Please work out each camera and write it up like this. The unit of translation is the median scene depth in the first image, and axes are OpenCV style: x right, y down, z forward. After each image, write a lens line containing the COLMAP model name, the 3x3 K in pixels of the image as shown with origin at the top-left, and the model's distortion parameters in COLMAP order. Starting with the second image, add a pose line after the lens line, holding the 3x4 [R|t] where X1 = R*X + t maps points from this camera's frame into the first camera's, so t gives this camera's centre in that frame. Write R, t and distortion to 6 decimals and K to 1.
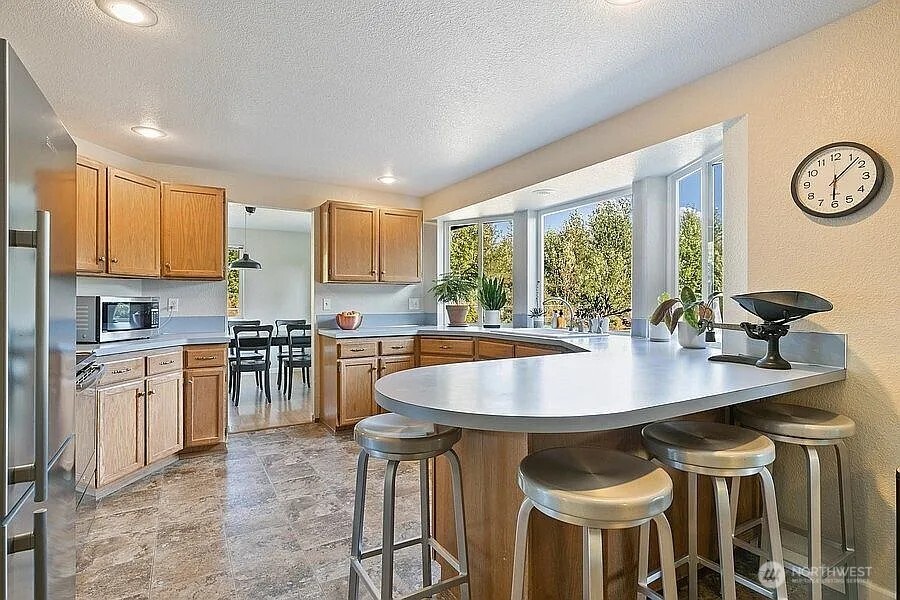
lens RADIAL K [[445.1, 0, 450.0], [0, 445.1, 300.0], [0, 0, 1]] dist [-0.000137, -0.000087]
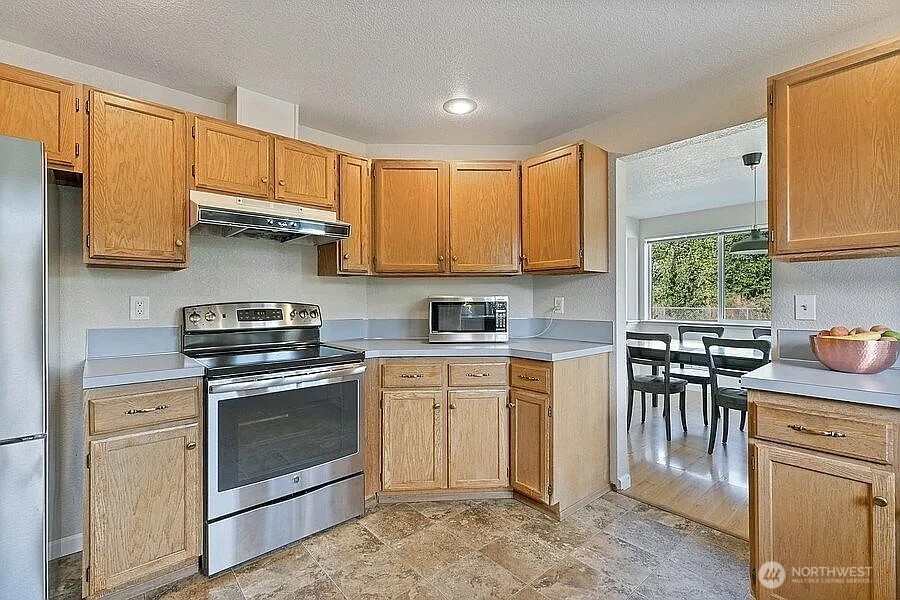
lens RADIAL K [[399.7, 0, 450.0], [0, 399.7, 300.0], [0, 0, 1]] dist [0.002301, 0.000212]
pose [[0.184813, -0.001280, -0.982773, 0.085215], [0.005418, 0.999985, -0.000283, 0.000486], [0.982759, -0.005272, 0.184817, 0.793353]]
